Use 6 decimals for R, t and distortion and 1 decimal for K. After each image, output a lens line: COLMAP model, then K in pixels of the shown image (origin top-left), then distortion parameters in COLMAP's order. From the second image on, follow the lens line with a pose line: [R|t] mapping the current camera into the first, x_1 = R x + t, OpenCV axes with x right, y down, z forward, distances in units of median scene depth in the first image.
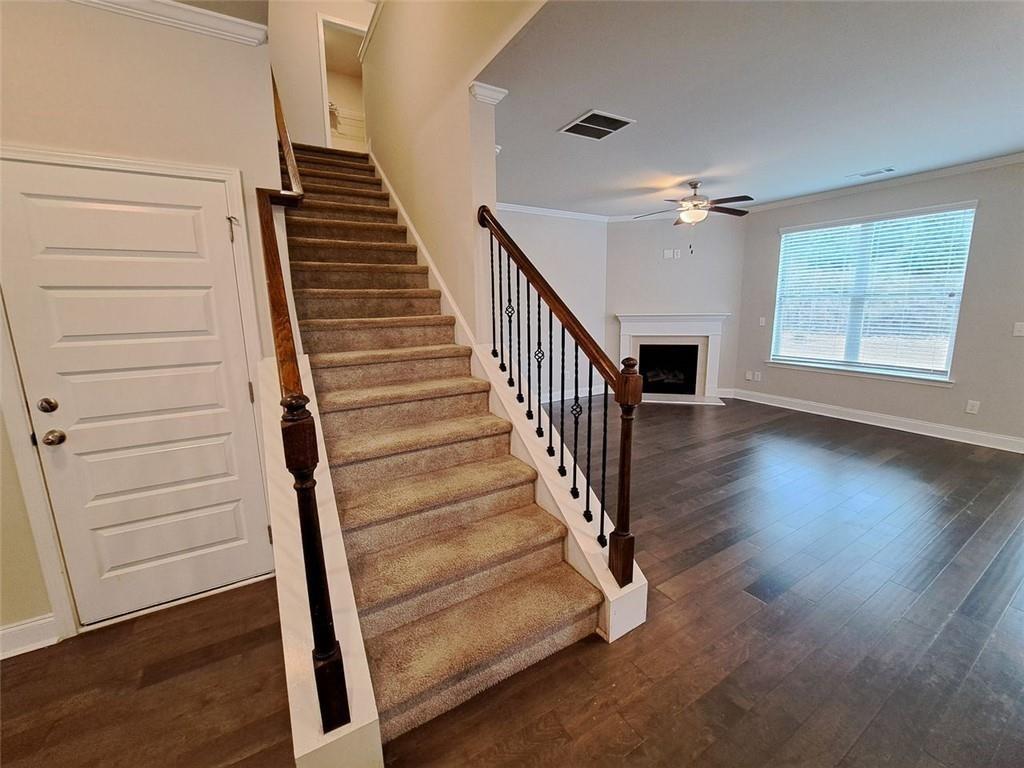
lens RADIAL K [[414.7, 0, 509.1], [0, 414.7, 380.6], [0, 0, 1]] dist [-0.019381, -0.000104]
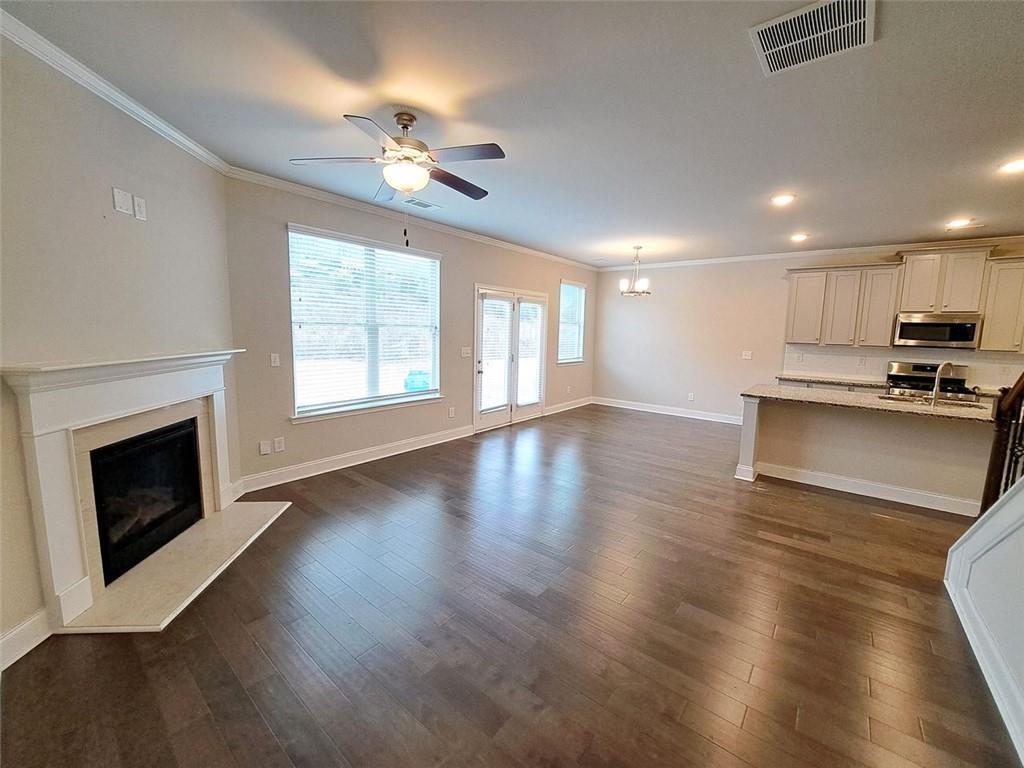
lens RADIAL K [[414.7, 0, 509.1], [0, 414.7, 380.6], [0, 0, 1]] dist [-0.019381, -0.000104]
pose [[-0.344790, -0.106257, 0.932646, -0.132877], [0.153967, 0.973714, 0.167856, -0.191468], [-0.925966, 0.201472, -0.319367, 1.021318]]
